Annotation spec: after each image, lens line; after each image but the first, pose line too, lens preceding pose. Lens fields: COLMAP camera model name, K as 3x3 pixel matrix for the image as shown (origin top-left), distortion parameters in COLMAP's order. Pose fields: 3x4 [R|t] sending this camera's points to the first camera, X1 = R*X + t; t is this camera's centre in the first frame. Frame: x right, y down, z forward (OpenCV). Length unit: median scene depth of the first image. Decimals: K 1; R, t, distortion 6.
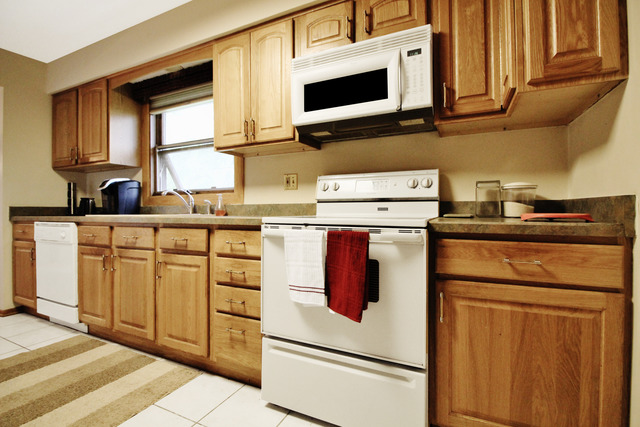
lens RADIAL K [[298.9, 0, 323.0], [0, 298.9, 211.1], [0, 0, 1]] dist [-0.007310, -0.006008]
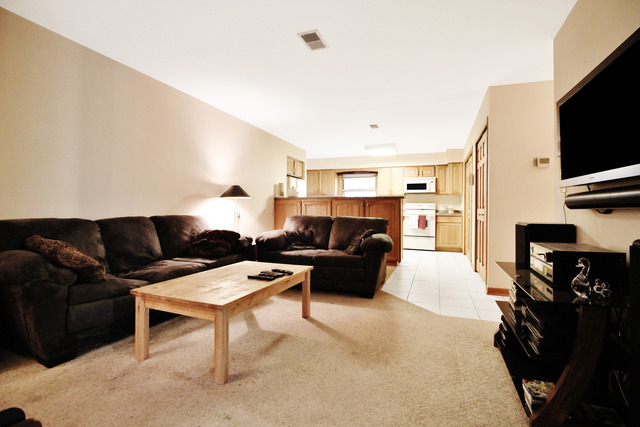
lens RADIAL K [[298.9, 0, 322.5], [0, 298.9, 211.4], [0, 0, 1]] dist [-0.007310, -0.006008]
pose [[0.996550, 0.011781, 0.082150, -2.042364], [-0.012189, 0.999916, 0.004471, -0.010334], [-0.082090, -0.005457, 0.996610, -4.085000]]
